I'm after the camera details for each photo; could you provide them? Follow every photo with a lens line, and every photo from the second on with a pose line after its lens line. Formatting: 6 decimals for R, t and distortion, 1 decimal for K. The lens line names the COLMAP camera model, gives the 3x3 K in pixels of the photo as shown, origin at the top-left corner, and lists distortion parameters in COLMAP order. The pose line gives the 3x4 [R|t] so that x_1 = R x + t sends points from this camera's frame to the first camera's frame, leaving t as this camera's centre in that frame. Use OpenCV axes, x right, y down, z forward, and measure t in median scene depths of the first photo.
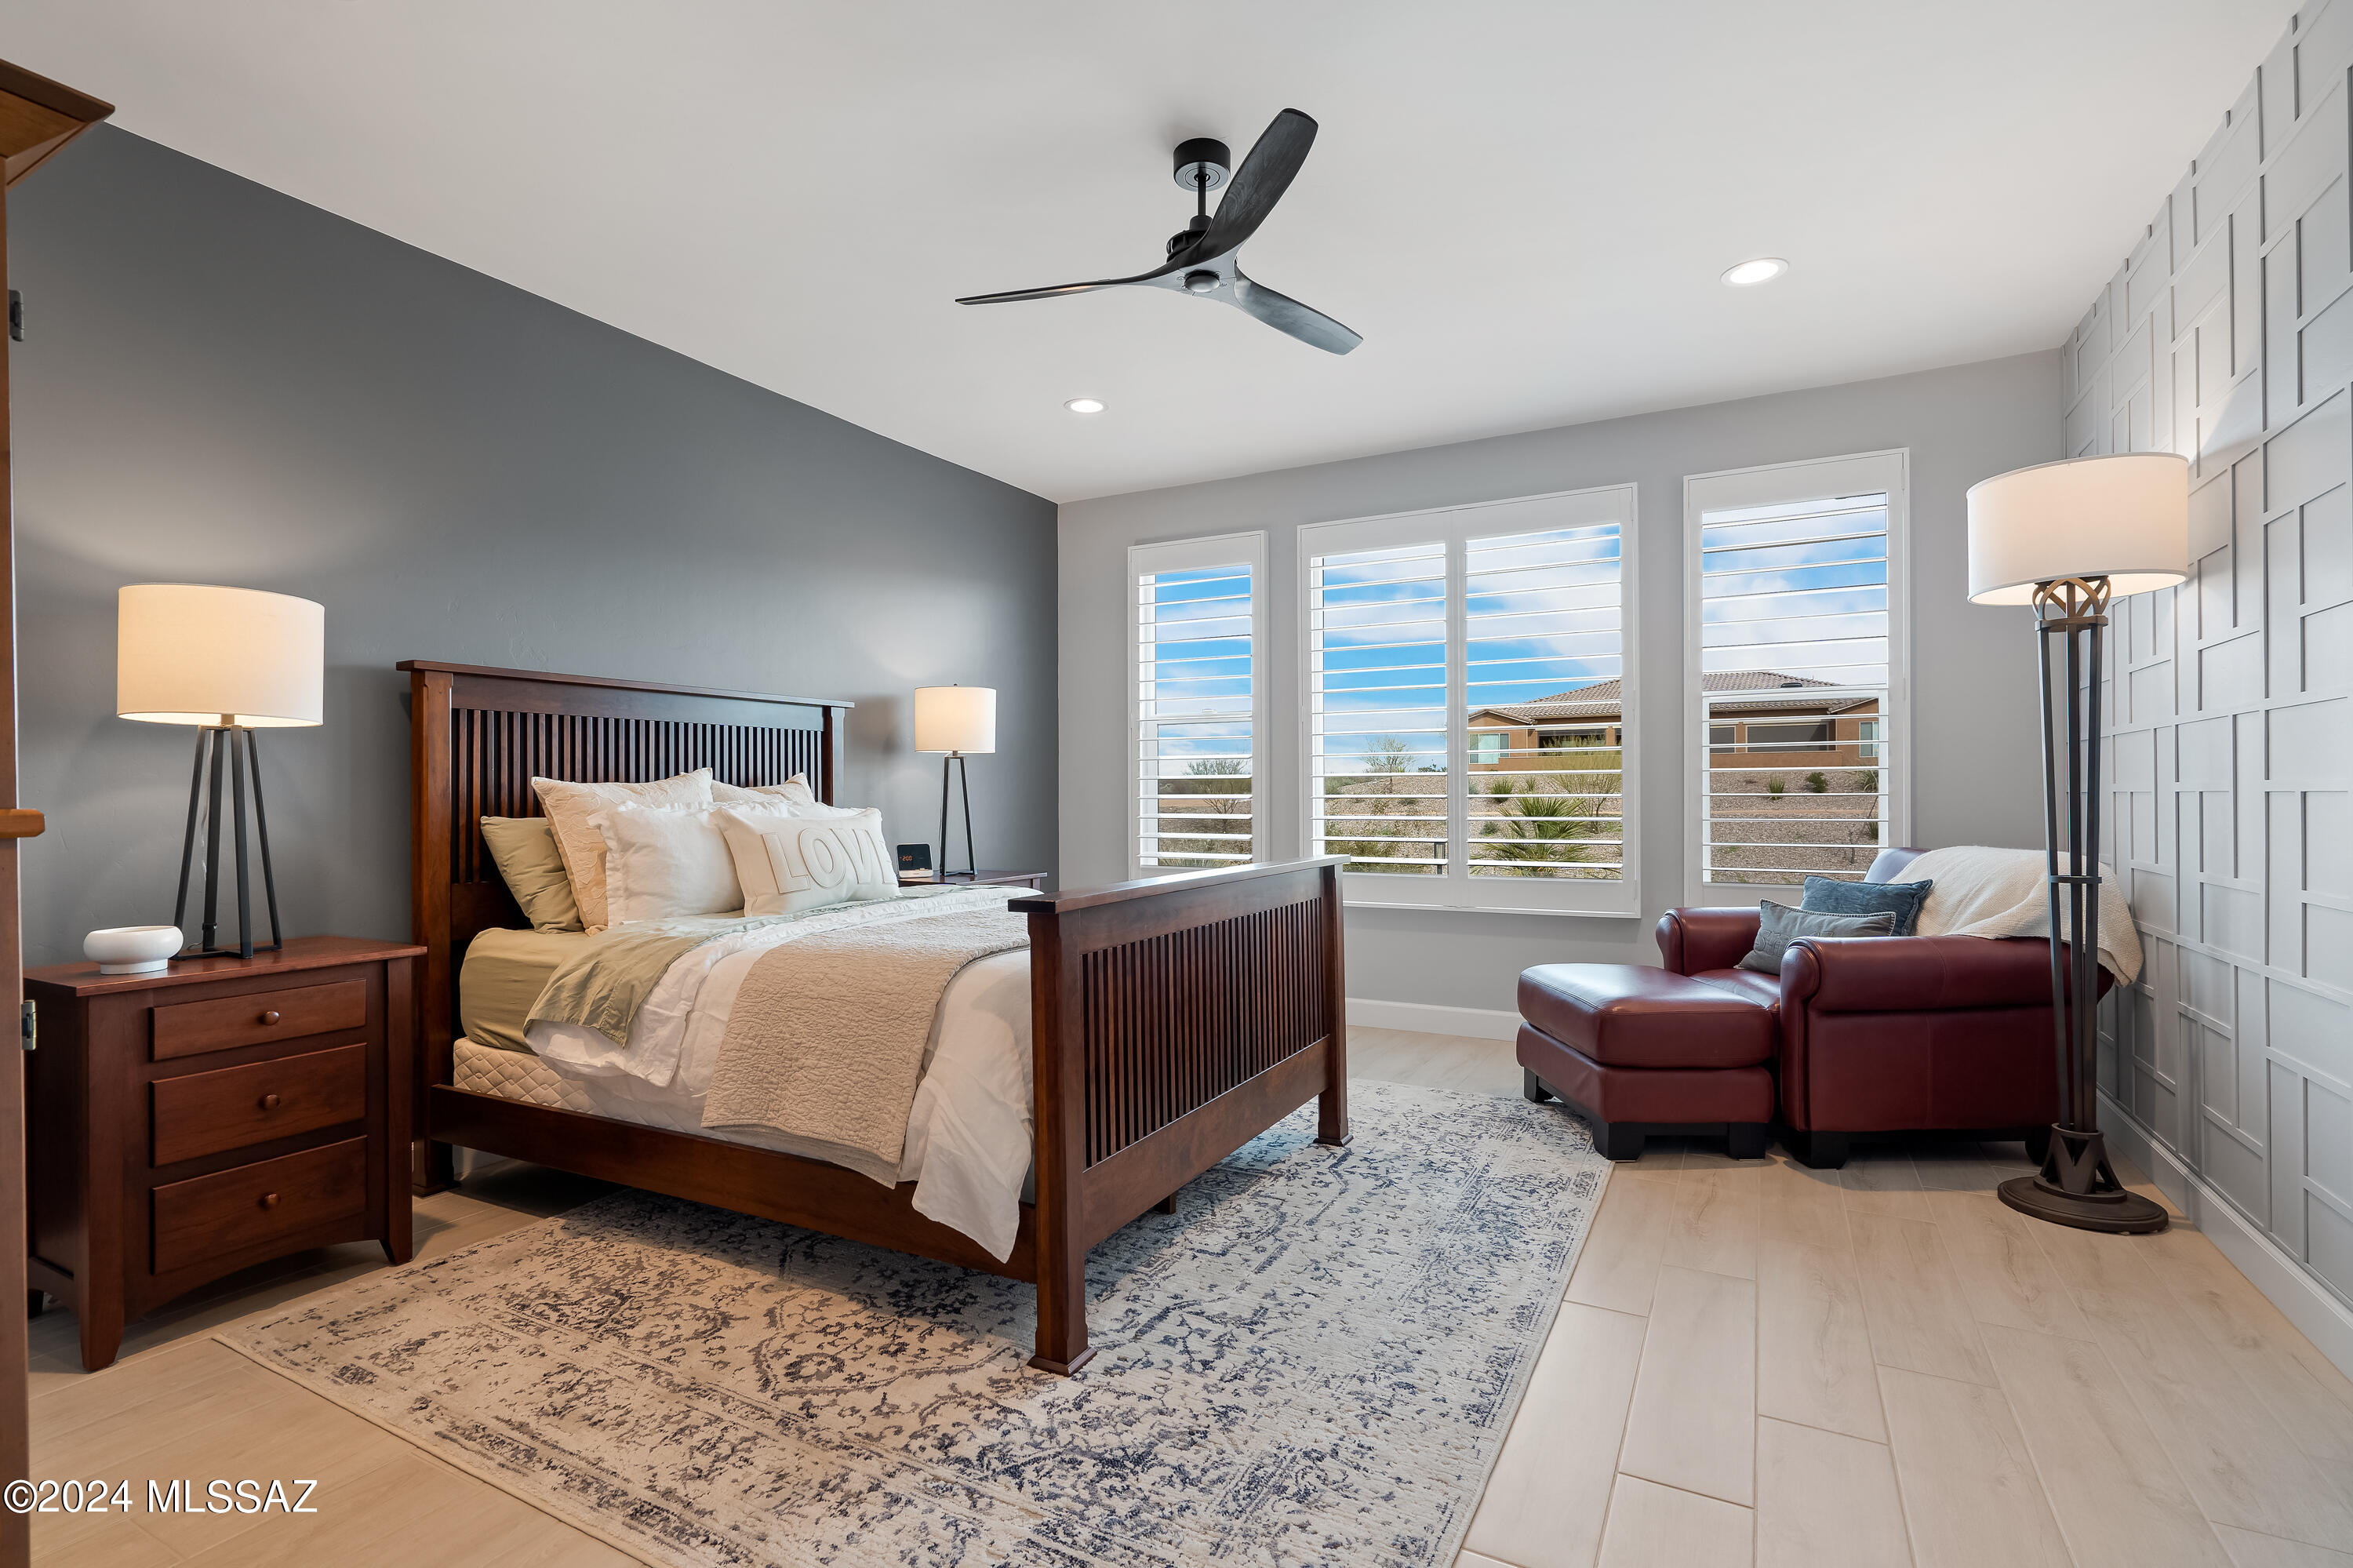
lens RADIAL K [[1086.3, 0, 1177.7], [0, 1086.3, 789.6], [0, 0, 1]] dist [-0.002694, 0.000169]
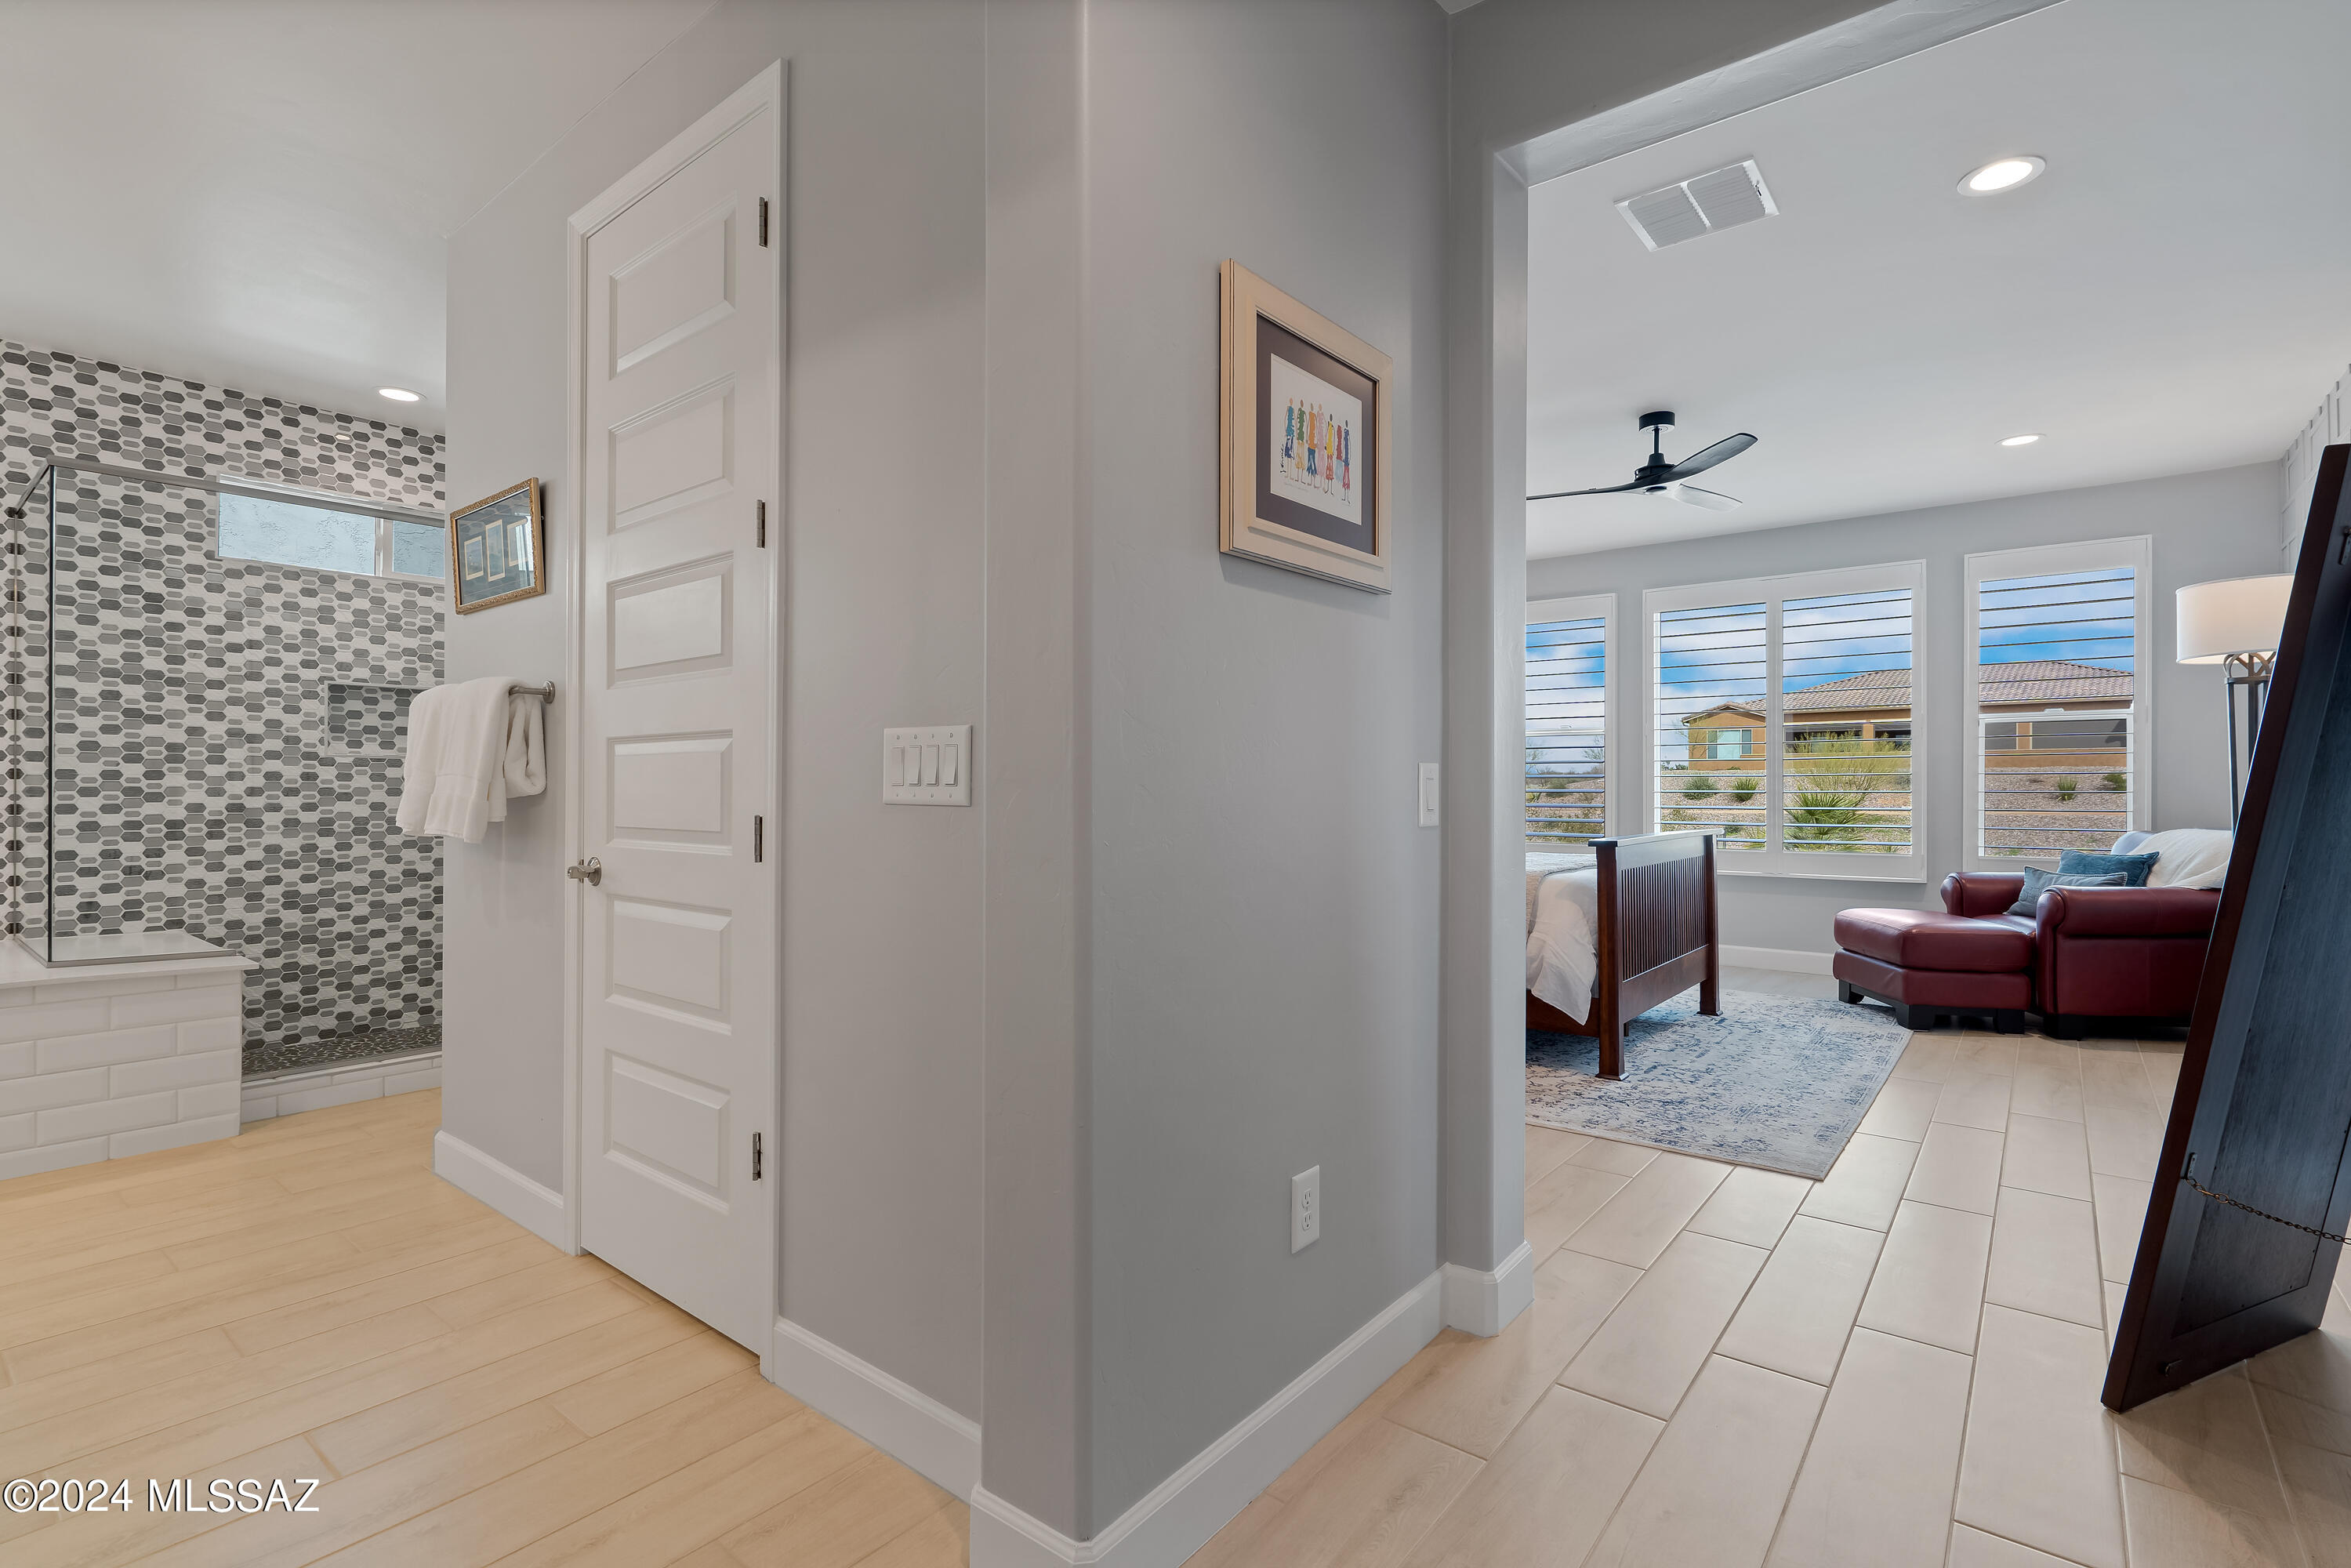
lens RADIAL K [[1085.4, 0, 1176.7], [0, 1085.4, 789.6], [0, 0, 1]] dist [-0.002694, 0.000169]
pose [[0.982605, 0.004036, -0.185664, -0.331895], [-0.003418, 0.999988, 0.003646, 0.001221], [0.185676, -0.002948, 0.982607, -0.685927]]
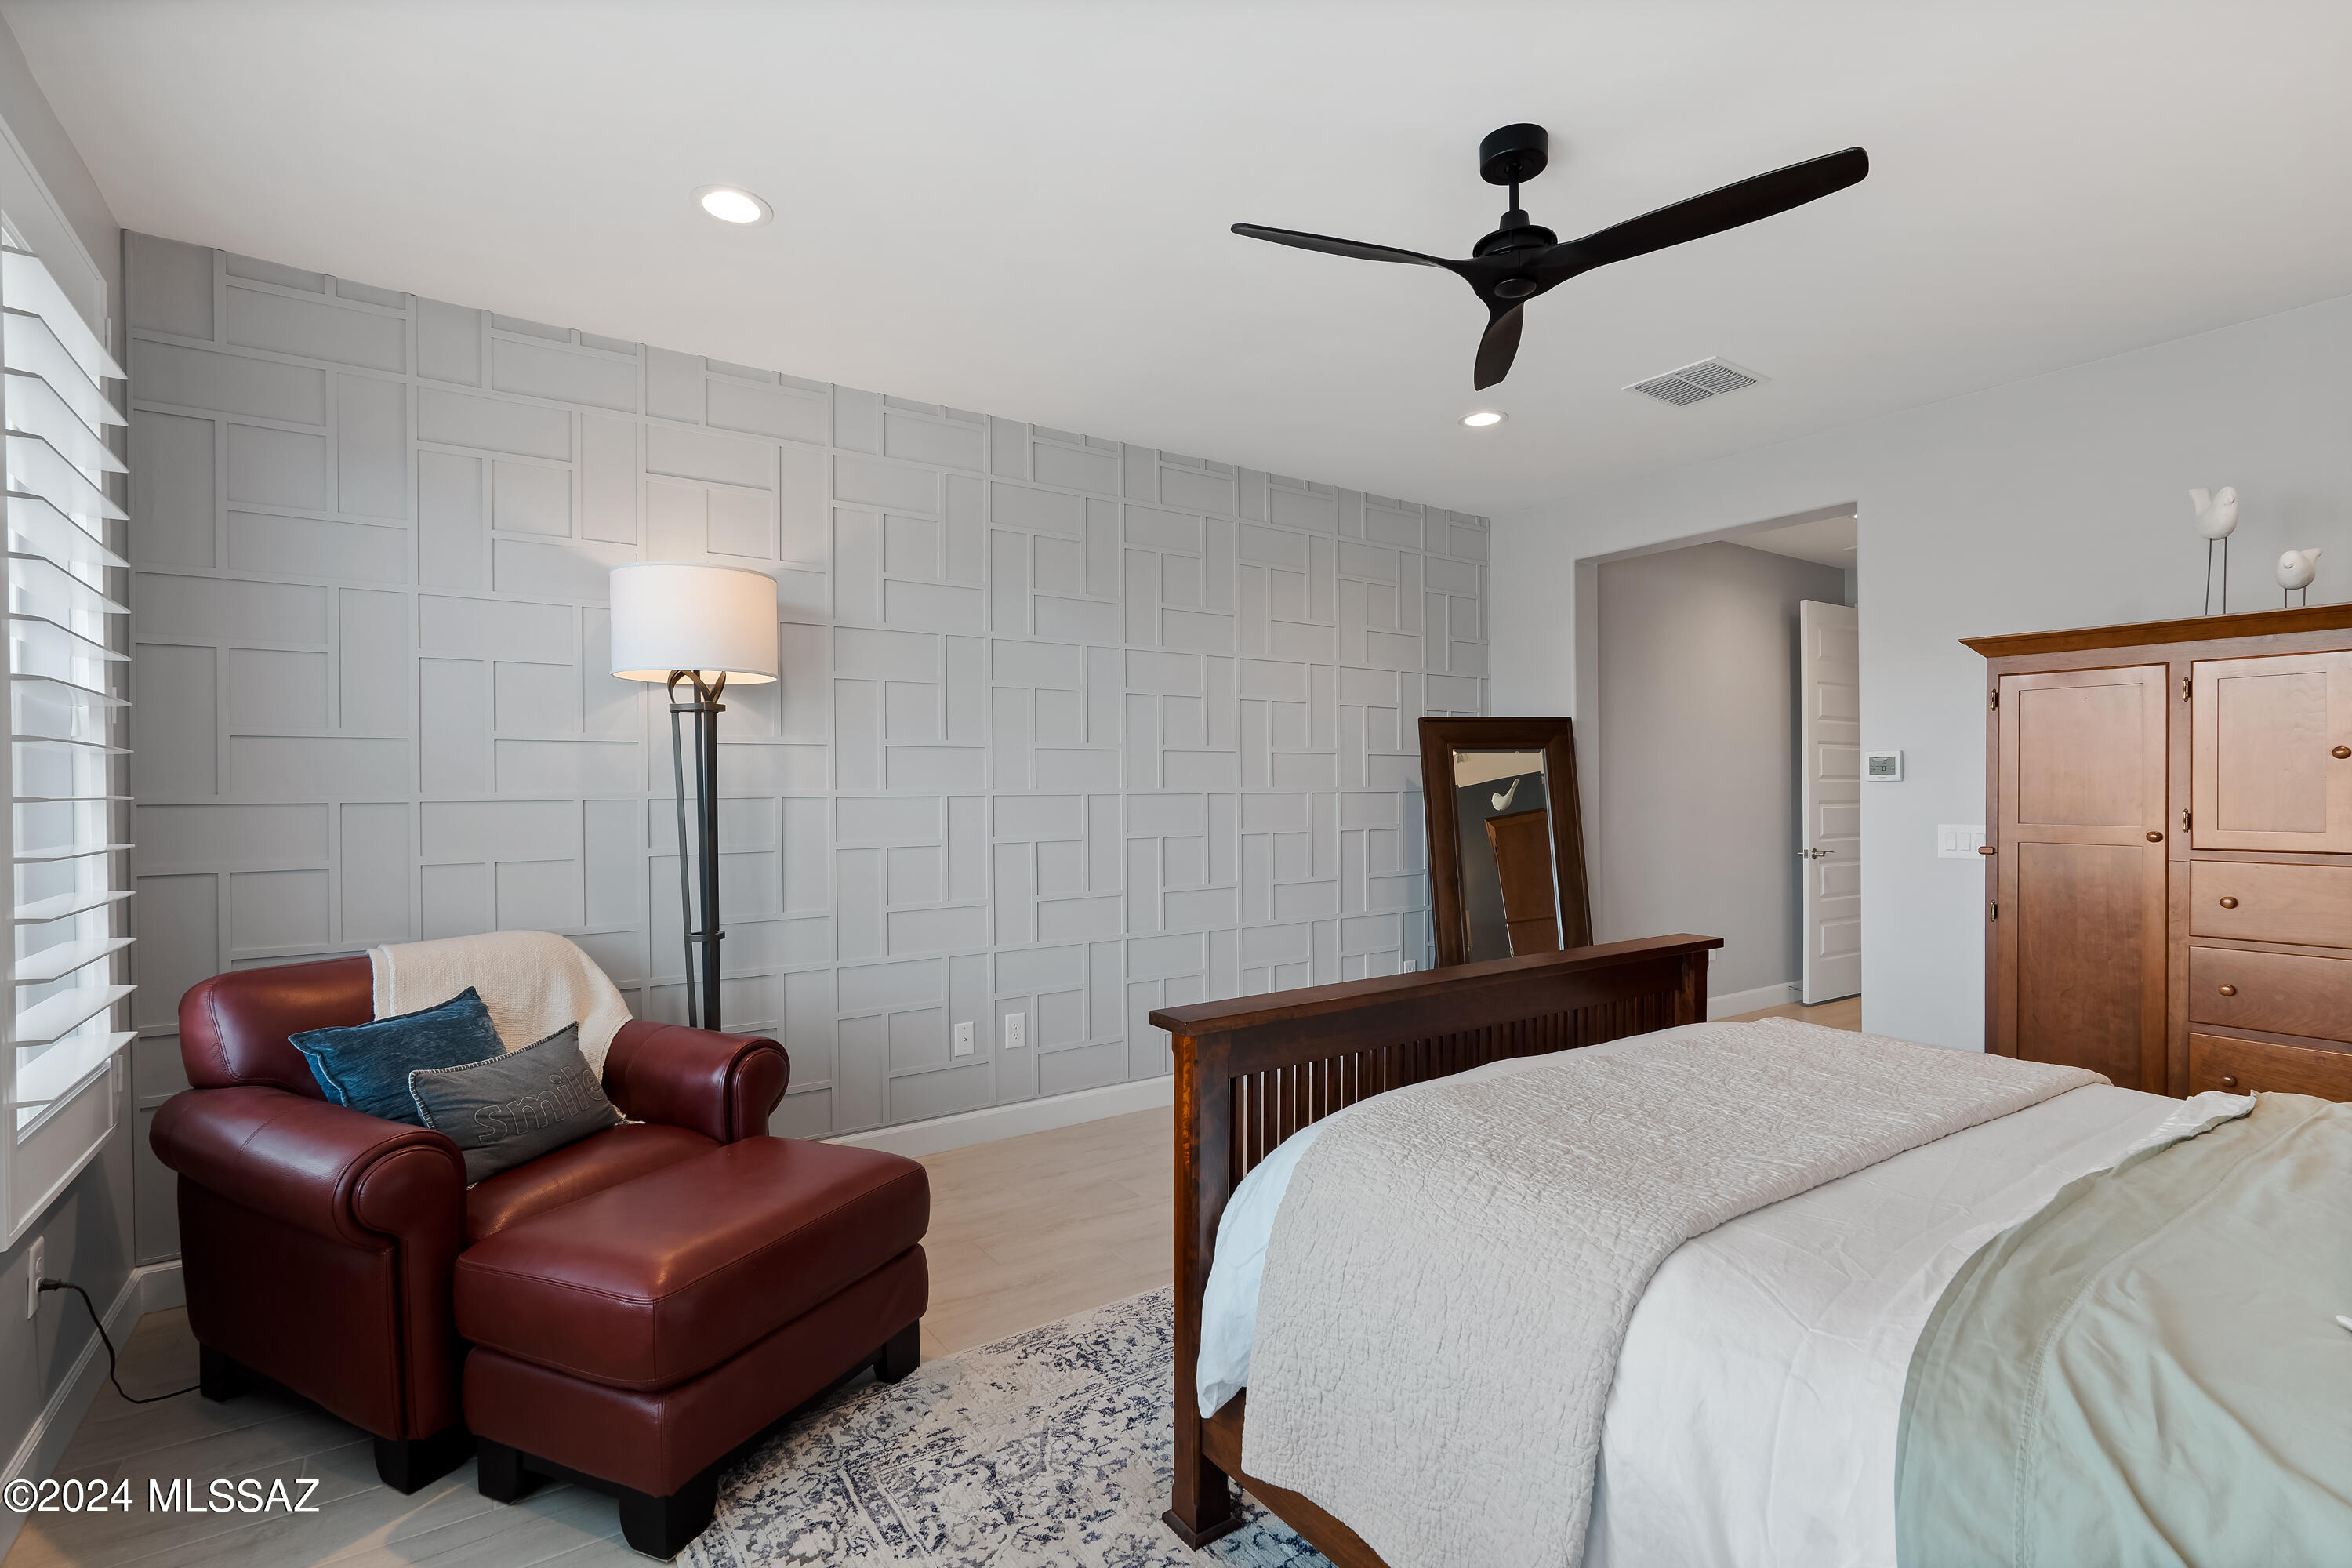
lens RADIAL K [[1085.8, 0, 1177.2], [0, 1085.8, 789.6], [0, 0, 1]] dist [-0.002694, 0.000169]
pose [[-0.887041, 0.005380, 0.461659, -0.109852], [0.005139, 0.999985, -0.001779, -0.056524], [-0.461662, 0.000794, -0.887056, 1.528432]]
